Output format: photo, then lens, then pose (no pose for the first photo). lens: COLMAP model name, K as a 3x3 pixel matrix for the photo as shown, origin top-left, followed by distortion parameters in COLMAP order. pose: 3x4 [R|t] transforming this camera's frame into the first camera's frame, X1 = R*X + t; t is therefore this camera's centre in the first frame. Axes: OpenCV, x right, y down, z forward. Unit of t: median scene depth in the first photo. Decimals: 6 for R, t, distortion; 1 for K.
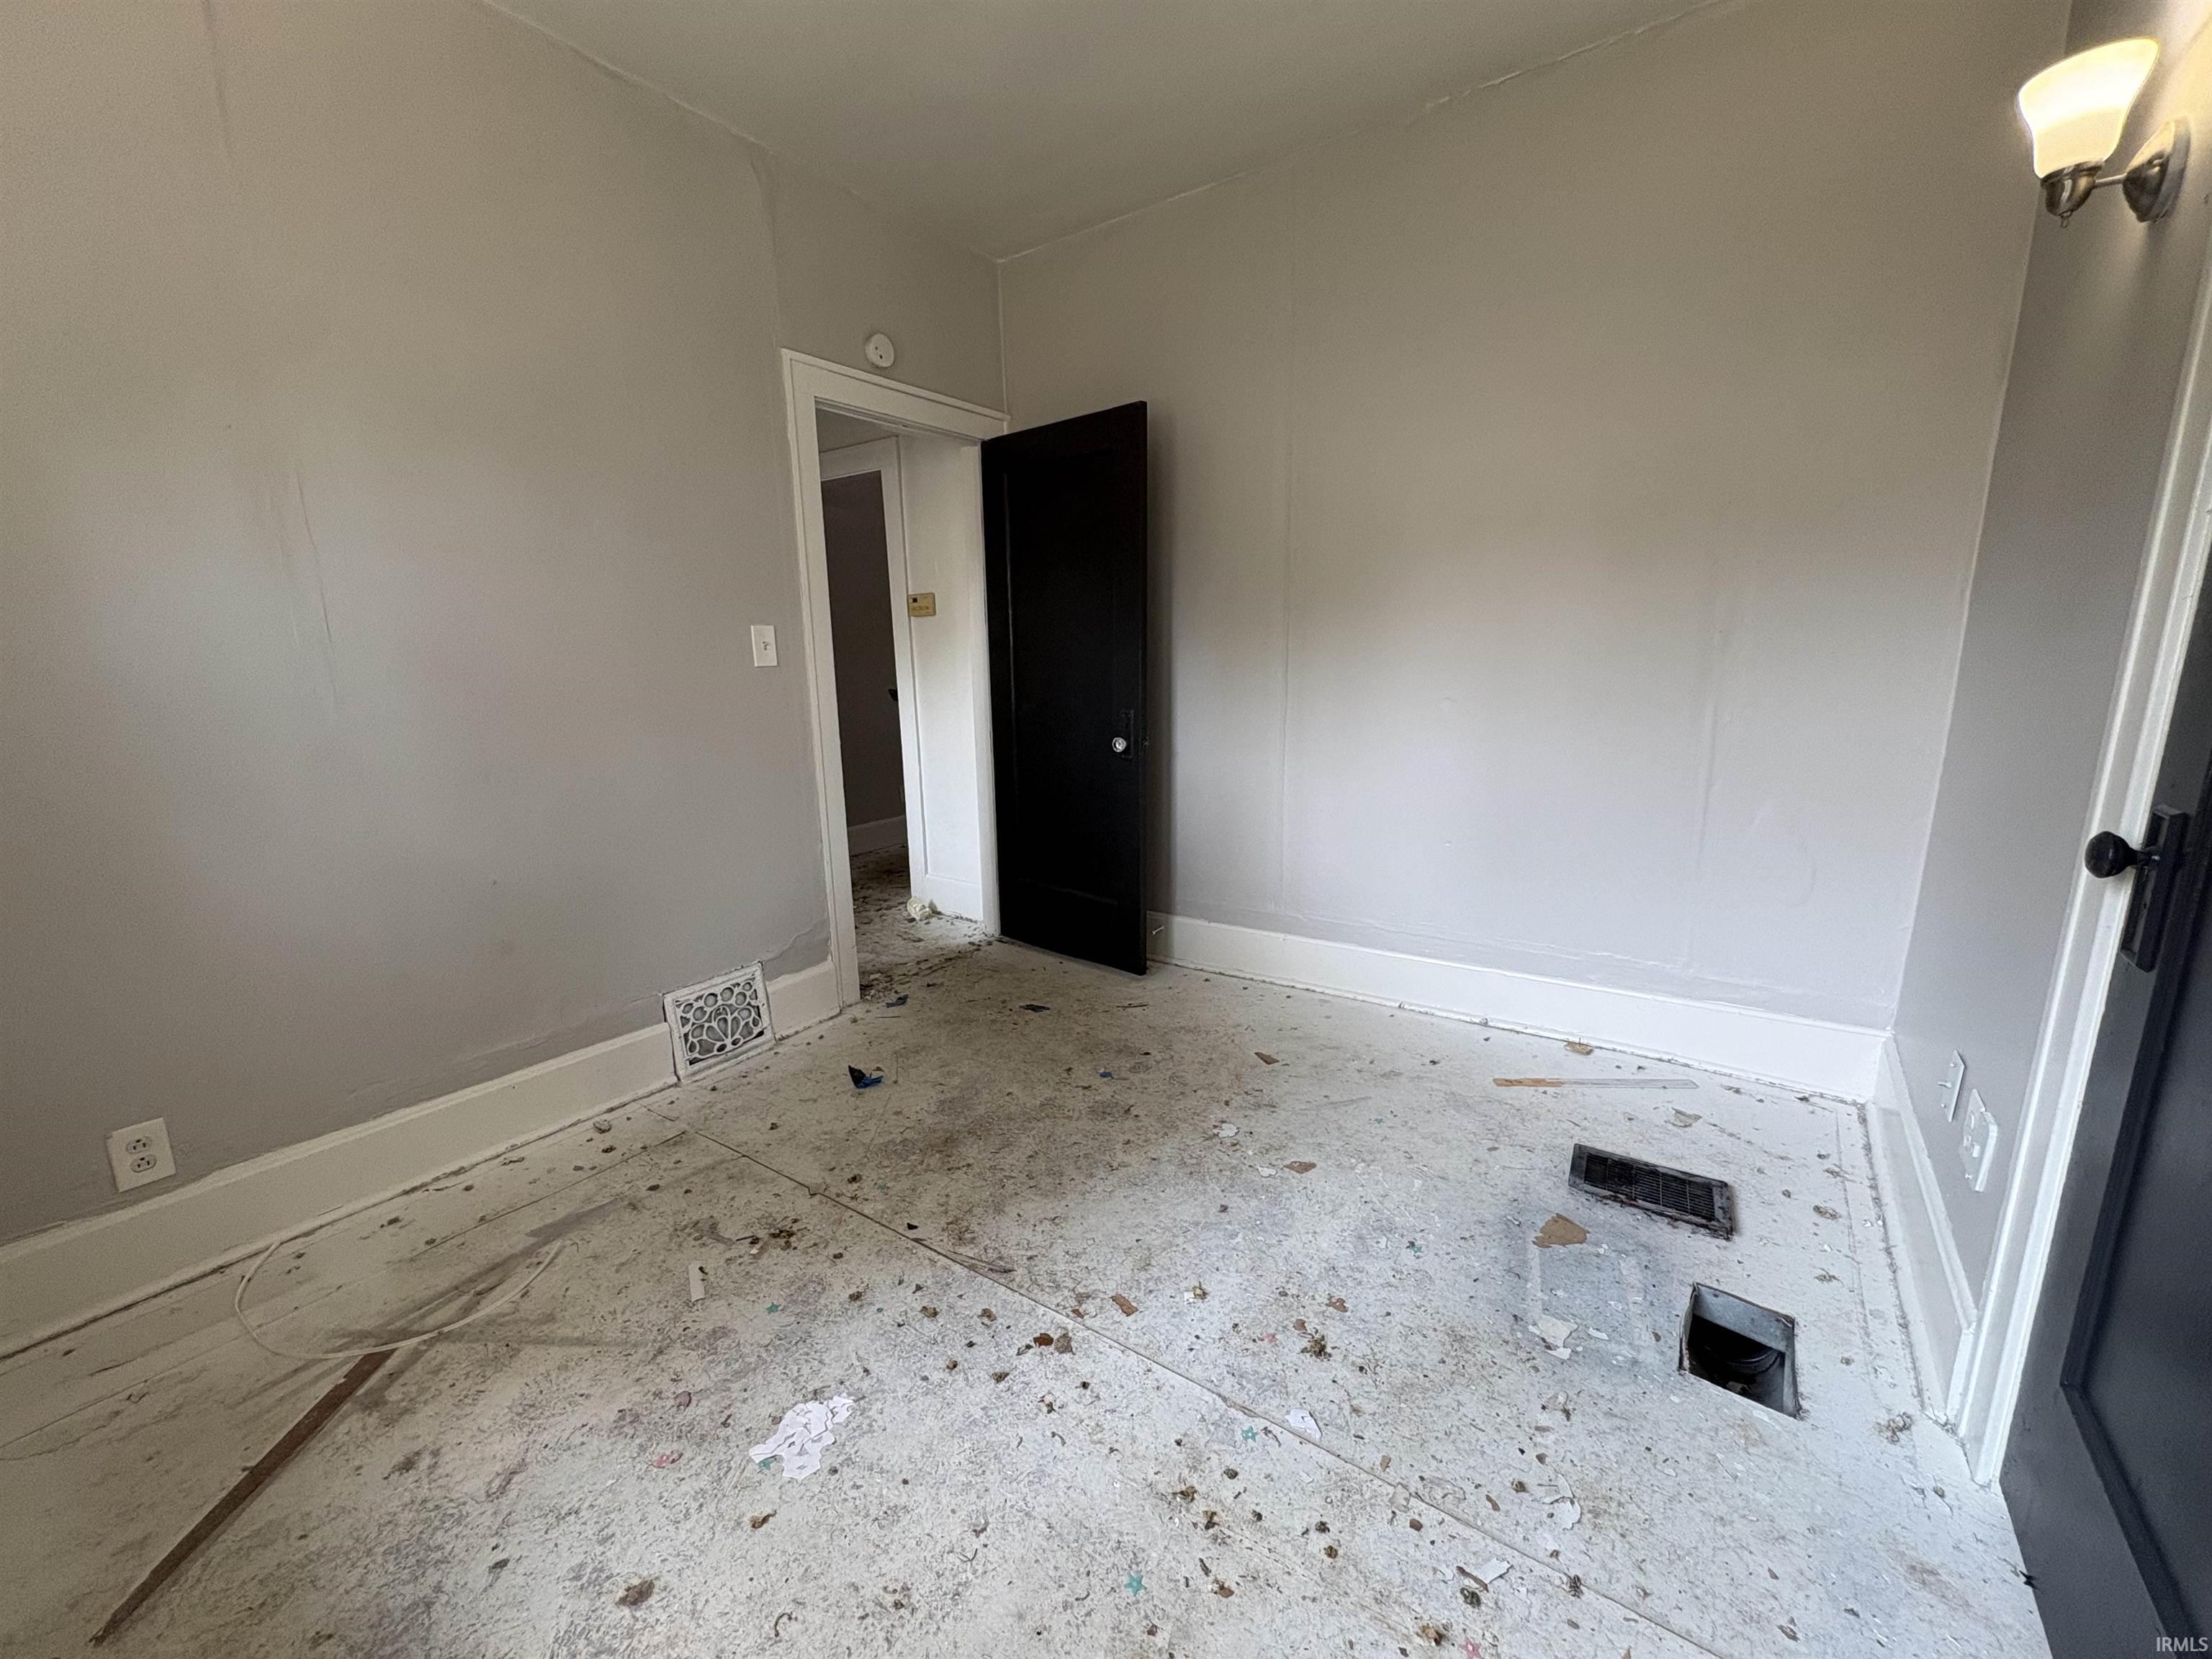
lens RADIAL K [[881.2, 0, 1111.4], [0, 881.2, 828.4], [0, 0, 1]] dist [-0.000002, 0.000411]
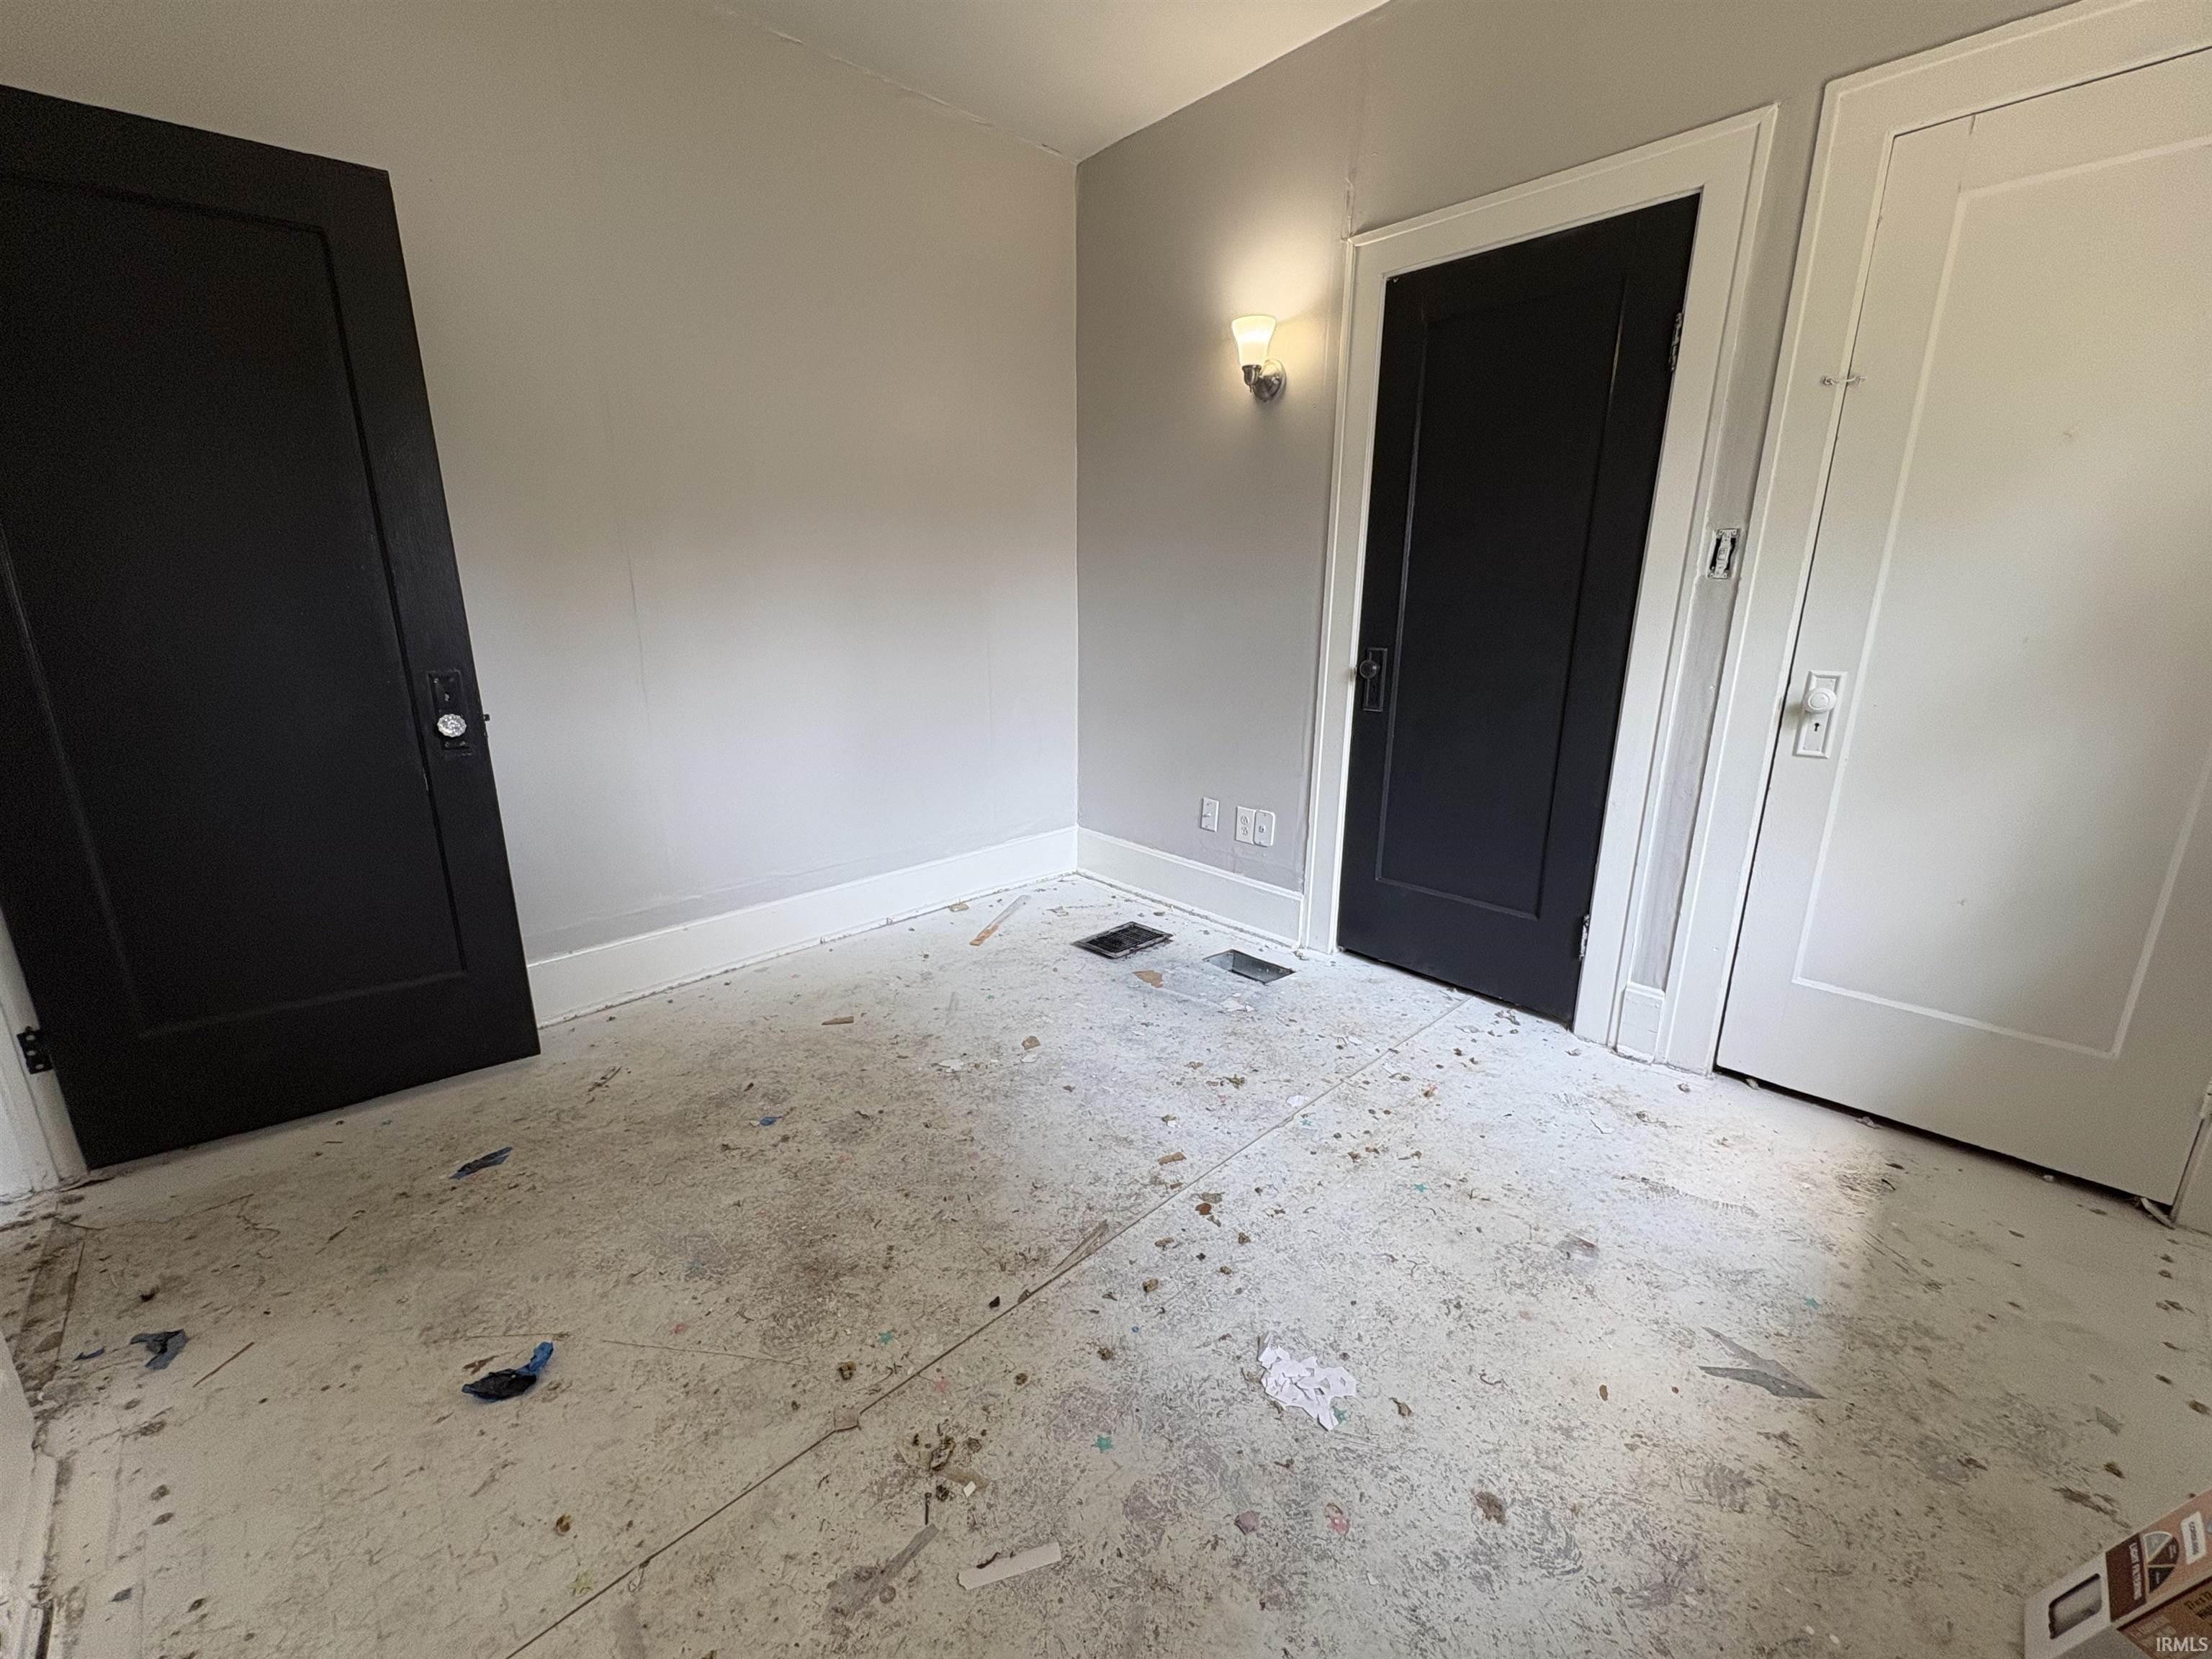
lens RADIAL K [[881.2, 0, 1101.5], [0, 881.2, 831.6], [0, 0, 1]] dist [-0.000002, 0.000411]
pose [[0.202948, -0.229573, 0.951897, -0.941956], [0.194069, 0.962274, 0.190699, -0.091370], [-0.959765, 0.146032, 0.239844, 0.723577]]
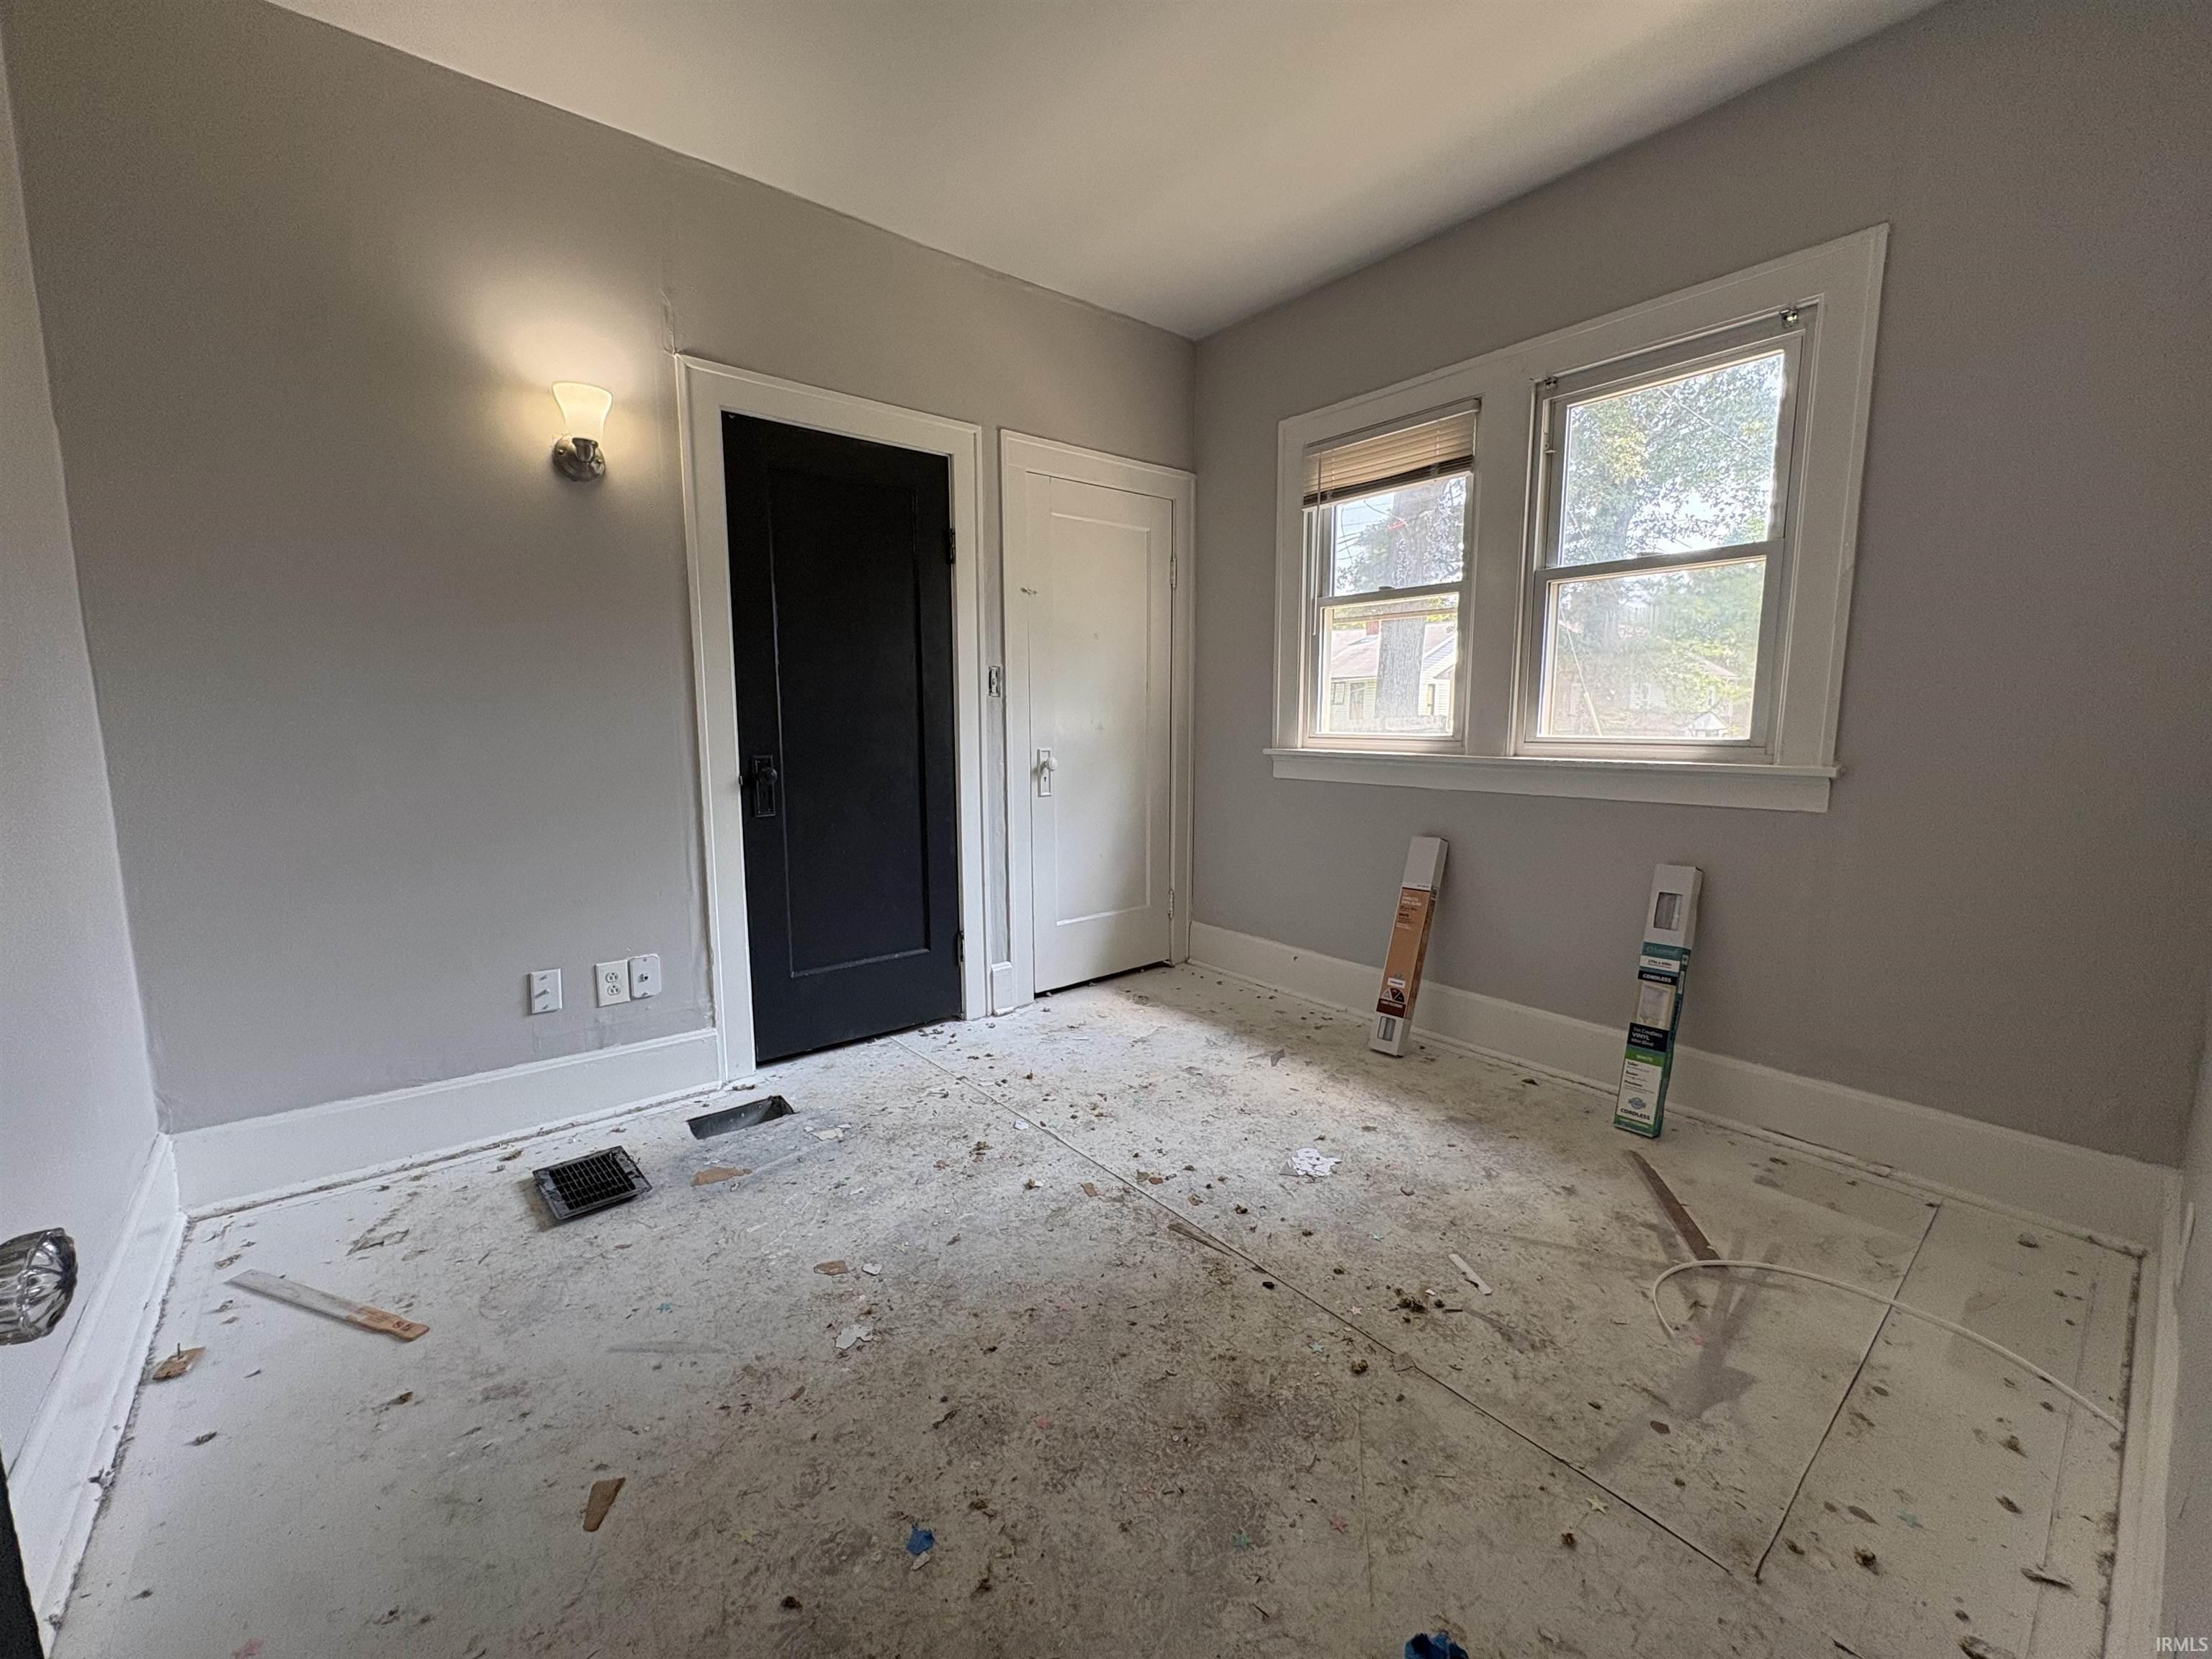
lens RADIAL K [[881.2, 0, 1114.9], [0, 881.2, 827.7], [0, 0, 1]] dist [-0.000002, 0.000411]
pose [[-0.962754, -0.013900, 0.270021, -0.344958], [0.076227, 0.944213, 0.320392, -0.349286], [-0.259411, 0.329042, -0.907985, 1.899983]]
